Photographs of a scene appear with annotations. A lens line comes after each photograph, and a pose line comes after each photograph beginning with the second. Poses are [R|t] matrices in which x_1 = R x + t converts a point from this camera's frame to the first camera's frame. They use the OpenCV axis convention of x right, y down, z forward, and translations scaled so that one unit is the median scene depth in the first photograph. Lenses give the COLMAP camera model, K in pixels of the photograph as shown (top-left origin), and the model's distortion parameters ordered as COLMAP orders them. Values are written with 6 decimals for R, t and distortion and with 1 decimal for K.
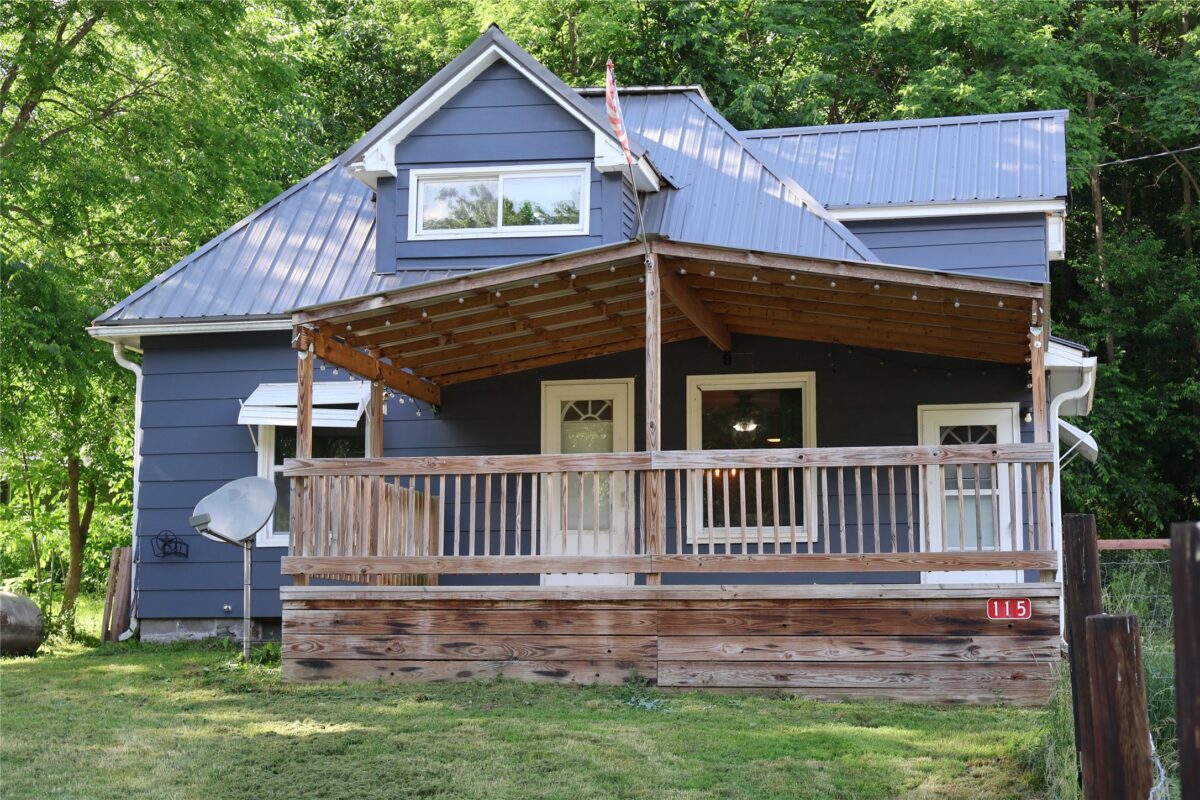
lens RADIAL K [[1955.0, 0, 599.9], [0, 1955.0, 398.6], [0, 0, 1]] dist [-0.009947, 0.000000]
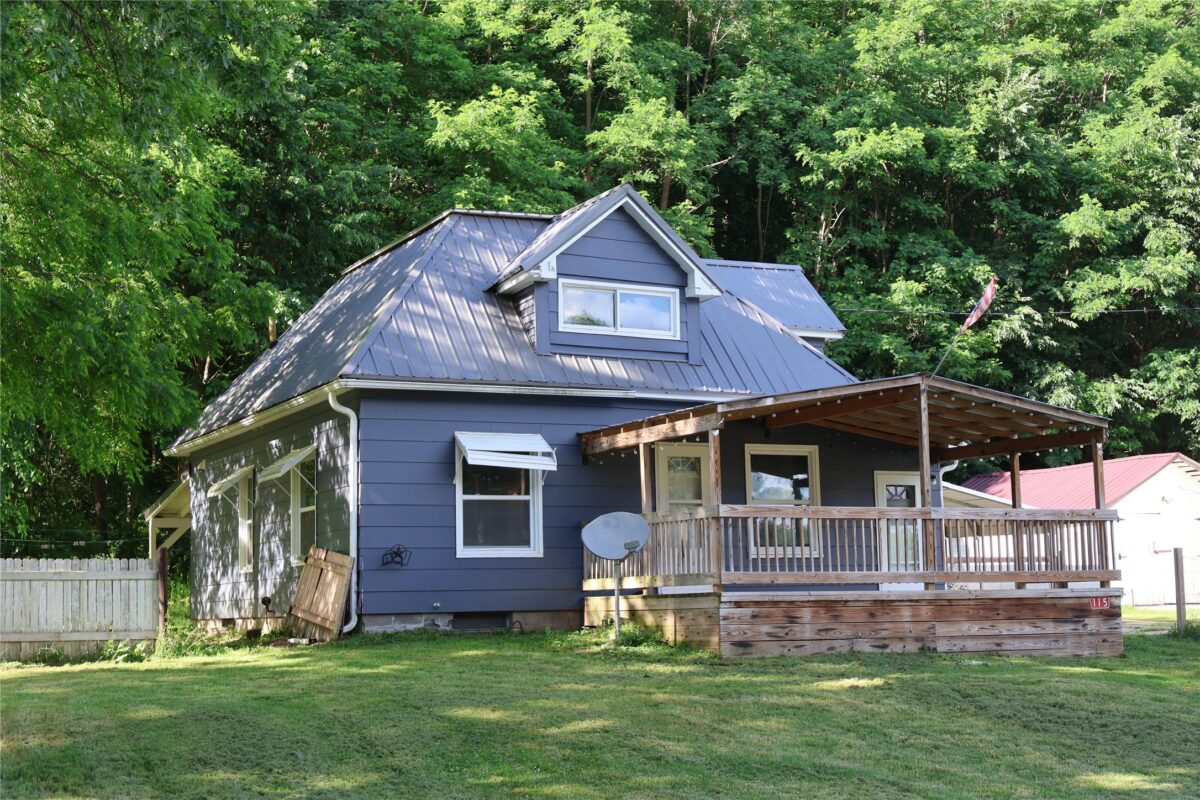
lens RADIAL K [[1837.0, 0, 599.7], [0, 1837.0, 400.4], [0, 0, 1]] dist [-0.001085, 0.000000]
pose [[0.773172, 0.056992, 0.631630, -1.144104], [-0.063188, 0.997921, -0.012694, -0.024625], [-0.631041, -0.030097, 0.775166, -0.002767]]
